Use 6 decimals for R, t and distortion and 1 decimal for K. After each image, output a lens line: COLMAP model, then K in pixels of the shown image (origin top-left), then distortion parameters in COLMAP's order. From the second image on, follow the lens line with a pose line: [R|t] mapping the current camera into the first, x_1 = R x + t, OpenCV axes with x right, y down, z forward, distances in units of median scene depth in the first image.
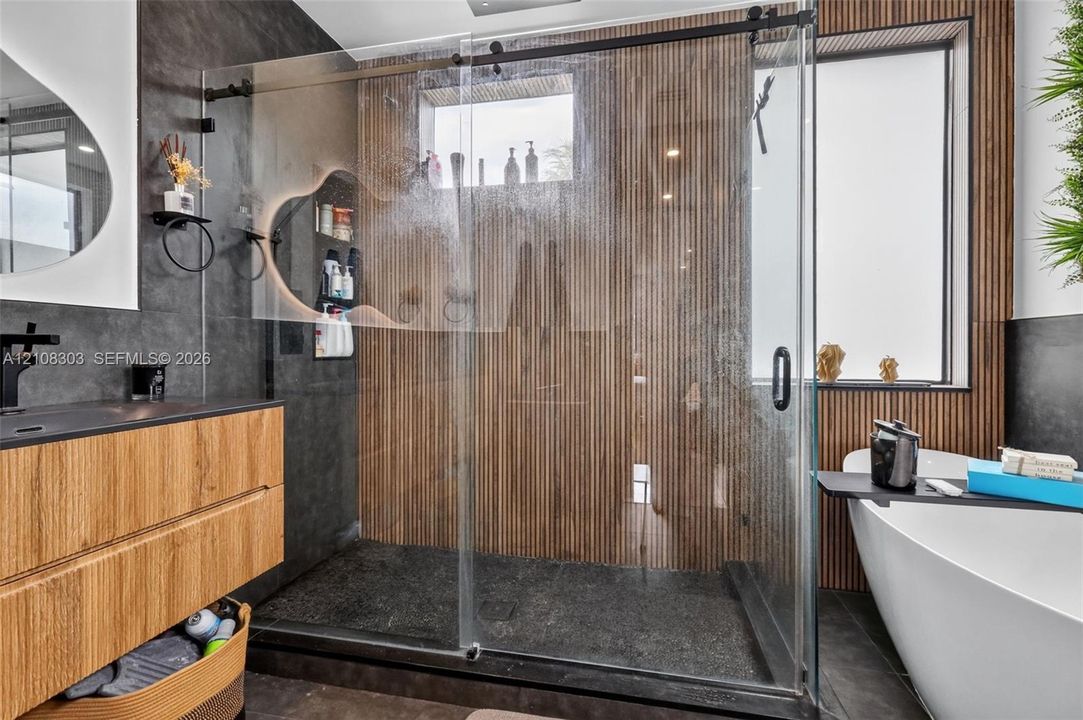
lens RADIAL K [[504.3, 0, 542.6], [0, 504.3, 353.3], [0, 0, 1]] dist [0.001205, -0.000375]
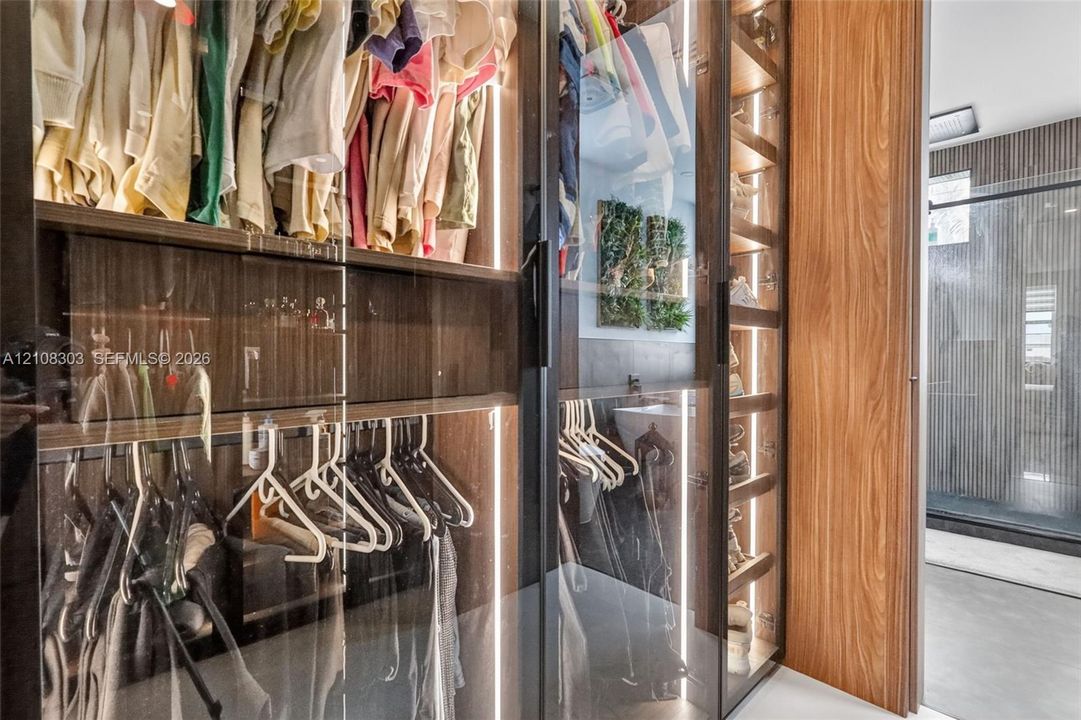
lens RADIAL K [[494.1, 0, 533.2], [0, 494.1, 360.0], [0, 0, 1]] dist [0.001379, 0.000018]
pose [[0.820661, 0.006377, -0.571380, -0.217124], [-0.003390, 0.999974, 0.006292, 0.003955], [0.571406, -0.003226, 0.820661, -1.285791]]
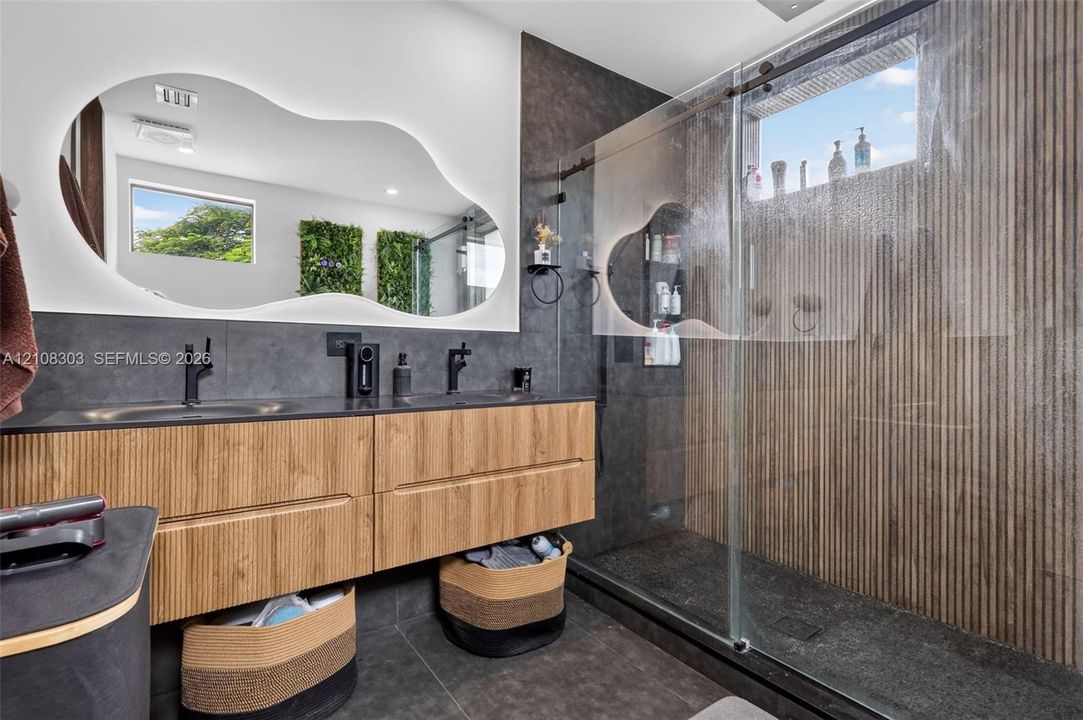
lens RADIAL K [[495.0, 0, 534.2], [0, 495.0, 360.0], [0, 0, 1]] dist [0.001379, 0.000018]
pose [[0.732665, 0.006787, -0.680556, 0.211334], [-0.010759, 0.999941, -0.001611, 0.000514], [0.680505, 0.008503, 0.732695, -0.051491]]
